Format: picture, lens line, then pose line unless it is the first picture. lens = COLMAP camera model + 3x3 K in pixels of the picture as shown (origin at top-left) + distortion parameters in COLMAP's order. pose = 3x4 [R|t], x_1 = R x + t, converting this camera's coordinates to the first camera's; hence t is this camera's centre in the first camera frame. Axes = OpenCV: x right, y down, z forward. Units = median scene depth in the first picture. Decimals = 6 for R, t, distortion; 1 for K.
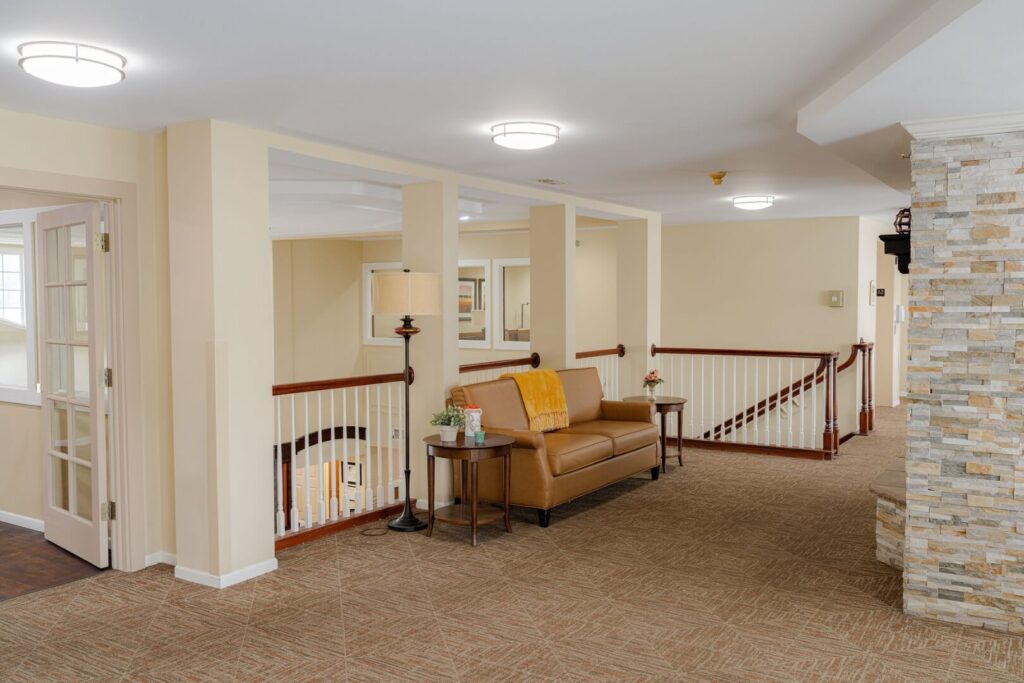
lens RADIAL K [[897.8, 0, 513.1], [0, 897.8, 341.2], [0, 0, 1]] dist [-0.006165, -0.013790]
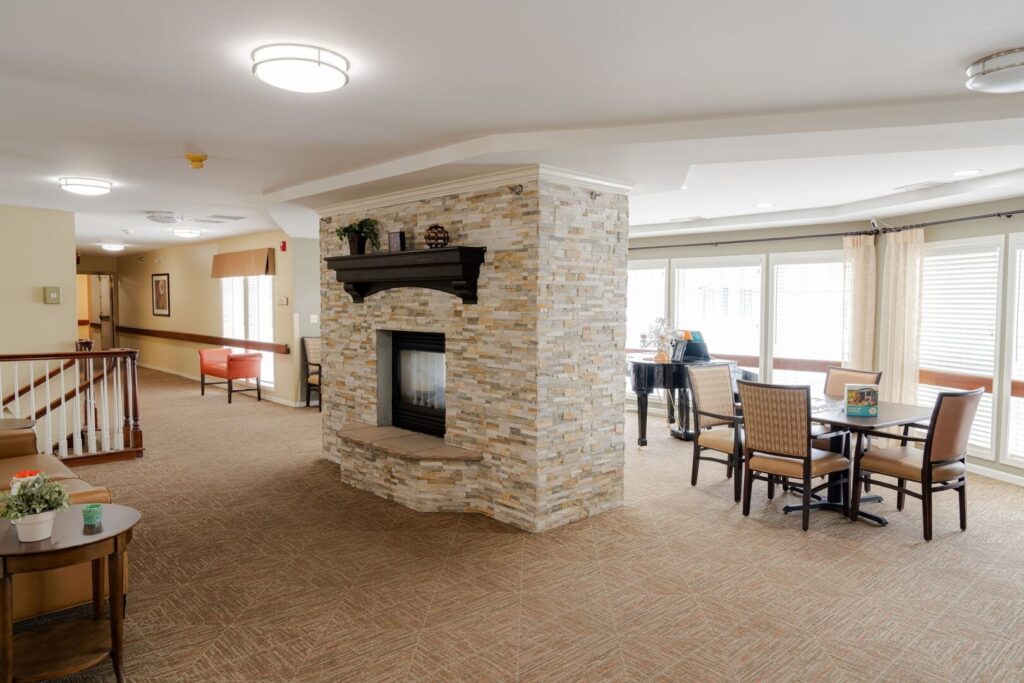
lens RADIAL K [[695.2, 0, 514.3], [0, 695.2, 342.5], [0, 0, 1]] dist [-0.001432, -0.002794]
pose [[0.224030, -0.054629, 0.973050, -0.585568], [0.037133, 0.998181, 0.047491, -0.032933], [-0.973875, 0.025493, 0.225651, 0.815179]]
